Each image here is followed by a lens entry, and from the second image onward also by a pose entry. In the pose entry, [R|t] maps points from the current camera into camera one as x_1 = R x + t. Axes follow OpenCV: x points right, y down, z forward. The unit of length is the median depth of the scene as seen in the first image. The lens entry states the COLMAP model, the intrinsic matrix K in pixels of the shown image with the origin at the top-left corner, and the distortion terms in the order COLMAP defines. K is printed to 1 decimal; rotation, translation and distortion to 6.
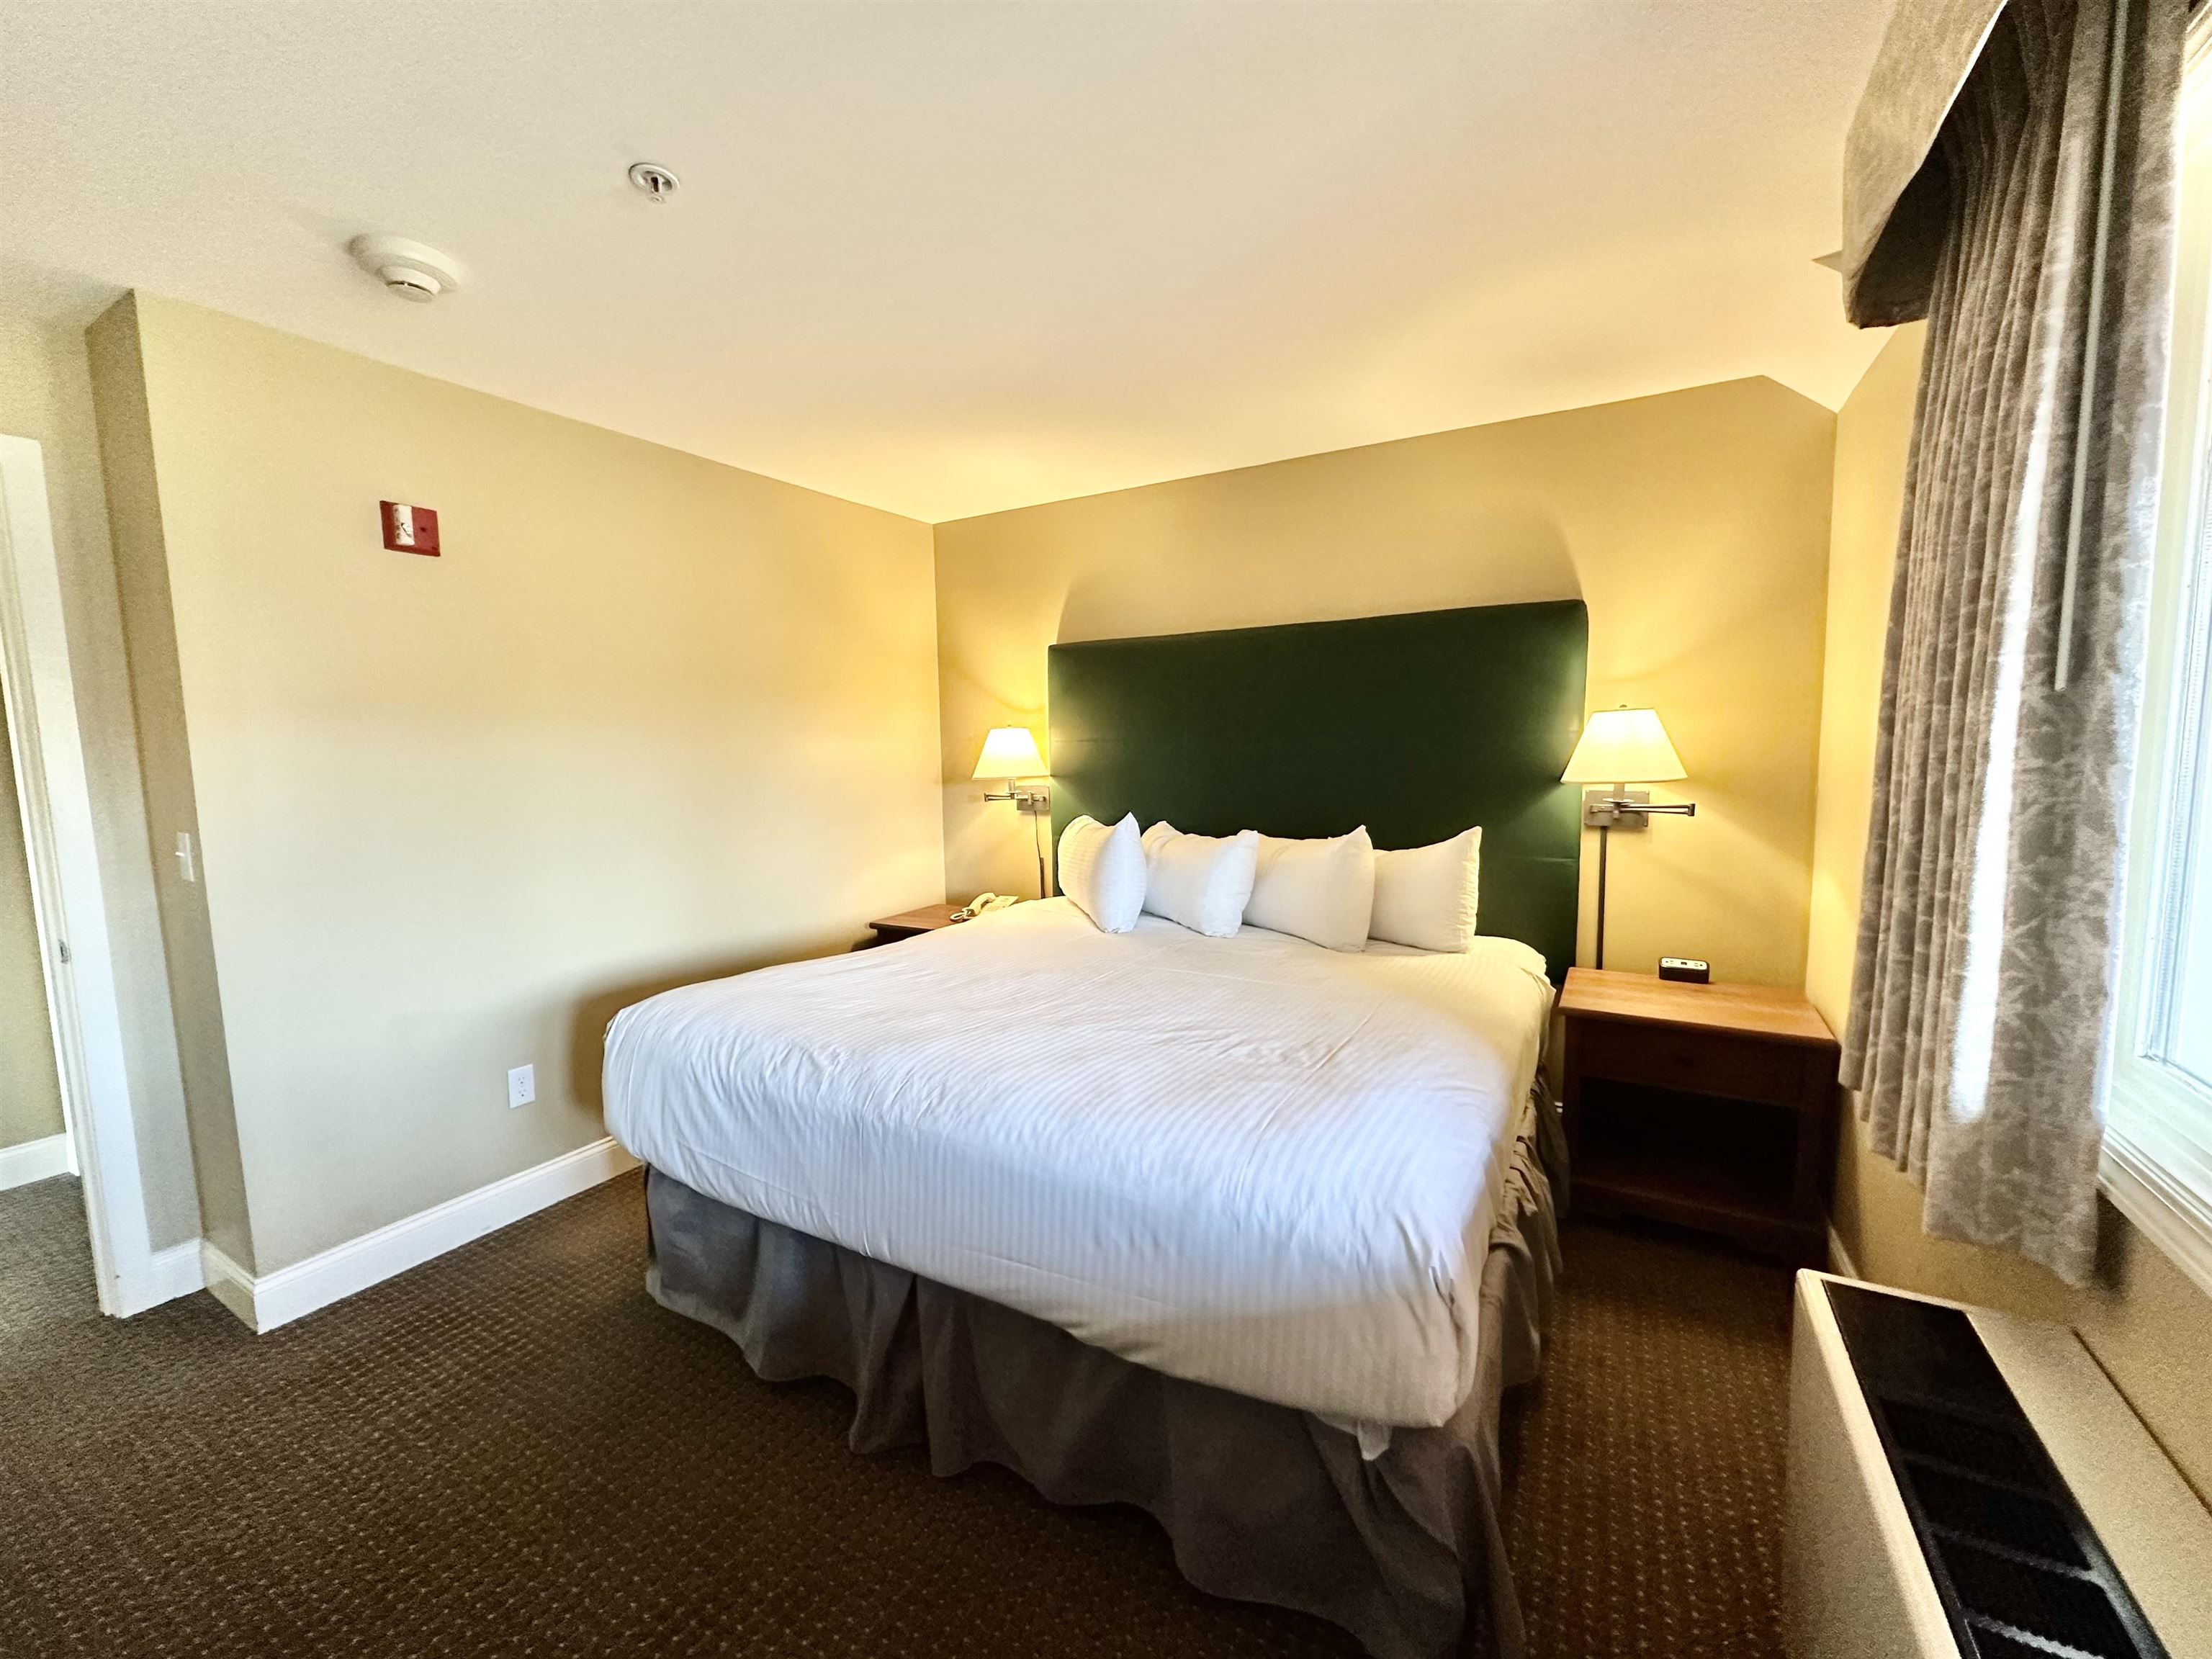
lens RADIAL K [[877.8, 0, 1121.4], [0, 877.8, 845.0], [0, 0, 1]] dist [-0.002713, 0.000985]
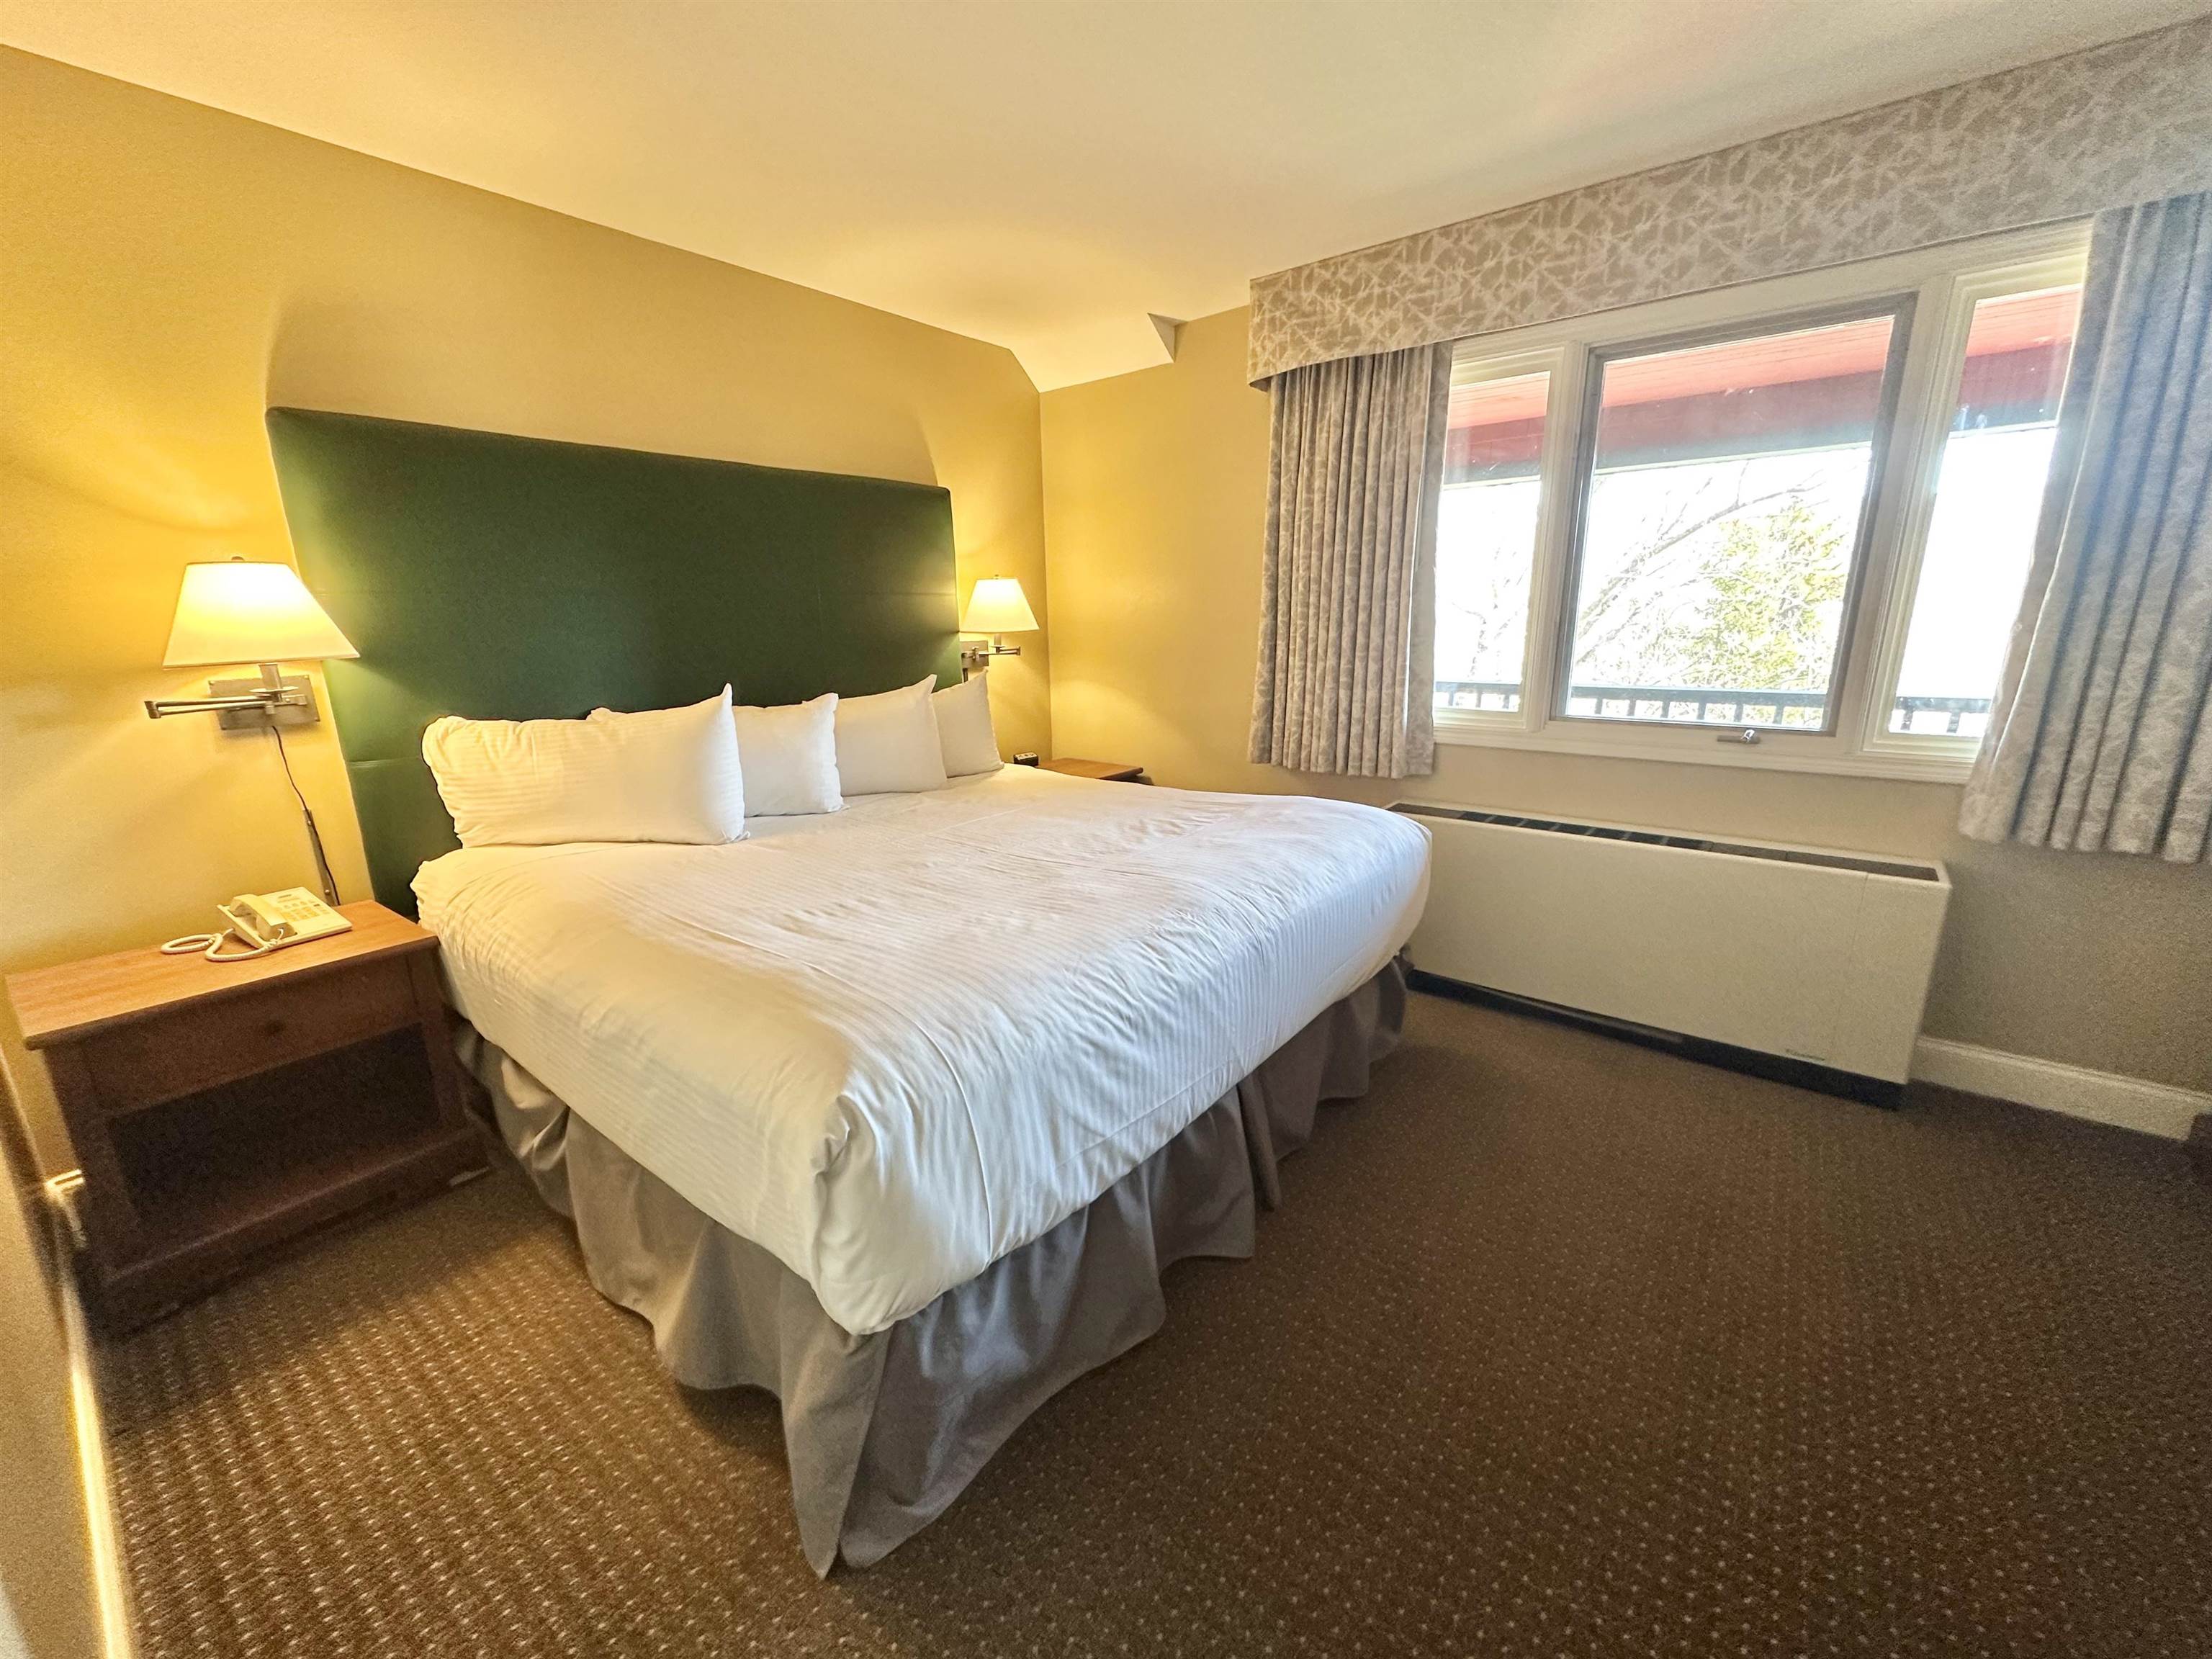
lens RADIAL K [[877.8, 0, 1105.8], [0, 877.8, 822.5], [0, 0, 1]] dist [-0.002713, 0.000985]
pose [[0.162012, -0.216616, 0.962720, -0.904655], [0.131824, 0.971615, 0.196433, -0.033930], [-0.977944, 0.095085, 0.185968, 0.684928]]
